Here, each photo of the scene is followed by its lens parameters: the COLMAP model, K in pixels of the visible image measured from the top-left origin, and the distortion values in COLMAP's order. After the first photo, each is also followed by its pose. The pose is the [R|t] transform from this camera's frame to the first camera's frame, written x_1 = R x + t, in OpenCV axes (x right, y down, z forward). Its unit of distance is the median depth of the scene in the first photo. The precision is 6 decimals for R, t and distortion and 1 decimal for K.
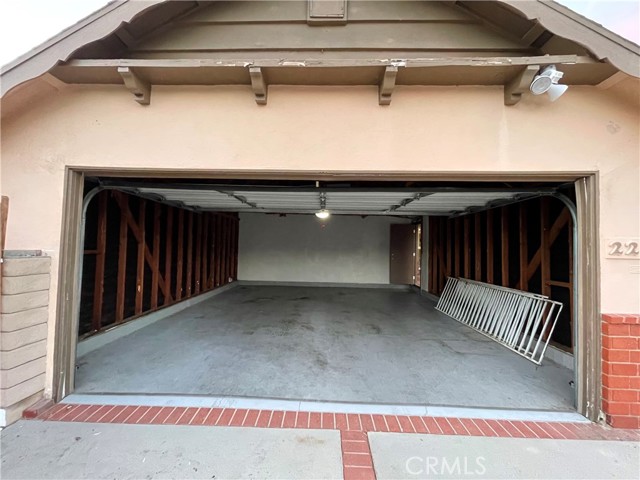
lens RADIAL K [[259.4, 0, 320.0], [0, 259.4, 240.0], [0, 0, 1]] dist [0.000515, -0.000084]
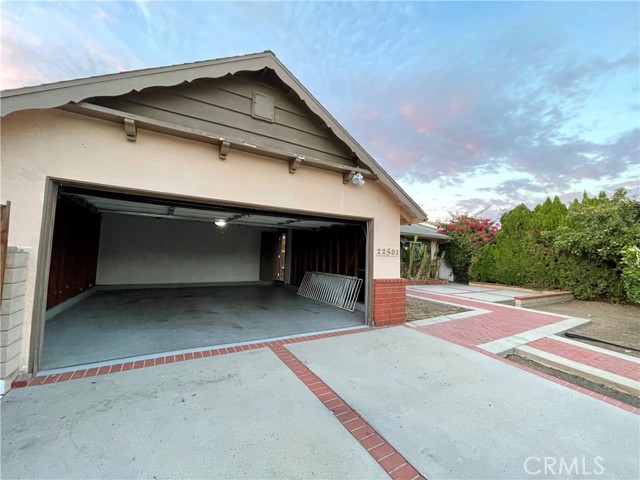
lens RADIAL K [[259.4, 0, 320.0], [0, 259.4, 240.0], [0, 0, 1]] dist [0.000515, -0.000084]
pose [[0.843849, 0.035468, 0.535407, -0.549967], [-0.026022, 0.999344, -0.025188, 0.003301], [-0.535949, 0.007322, 0.844219, -0.670839]]
